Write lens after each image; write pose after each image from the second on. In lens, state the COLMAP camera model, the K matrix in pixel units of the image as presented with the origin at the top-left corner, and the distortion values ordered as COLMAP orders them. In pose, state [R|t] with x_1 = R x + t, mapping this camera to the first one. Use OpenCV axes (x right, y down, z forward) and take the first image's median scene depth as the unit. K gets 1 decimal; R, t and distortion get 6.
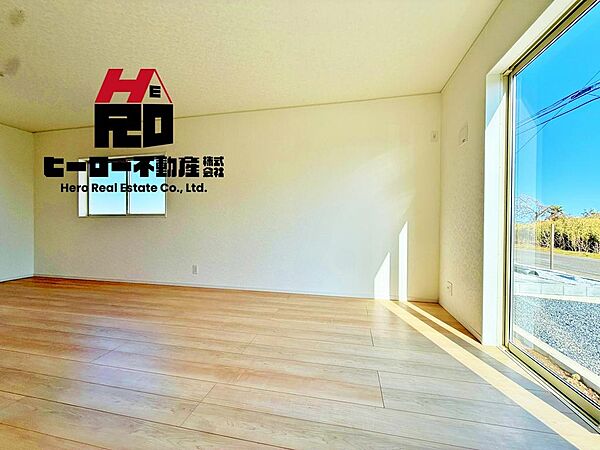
lens RADIAL K [[238.8, 0, 300.7], [0, 238.8, 225.4], [0, 0, 1]] dist [0.001707, 0.000560]
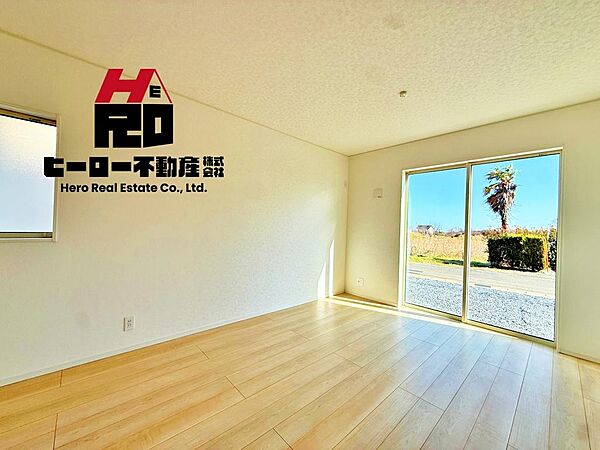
lens RADIAL K [[238.8, 0, 299.6], [0, 238.8, 226.9], [0, 0, 1]] dist [0.001707, 0.000560]
pose [[0.589448, 0.012352, 0.807712, -0.880436], [-0.016069, 0.999865, -0.003563, -0.089703], [-0.807647, -0.010879, 0.589566, 0.362590]]
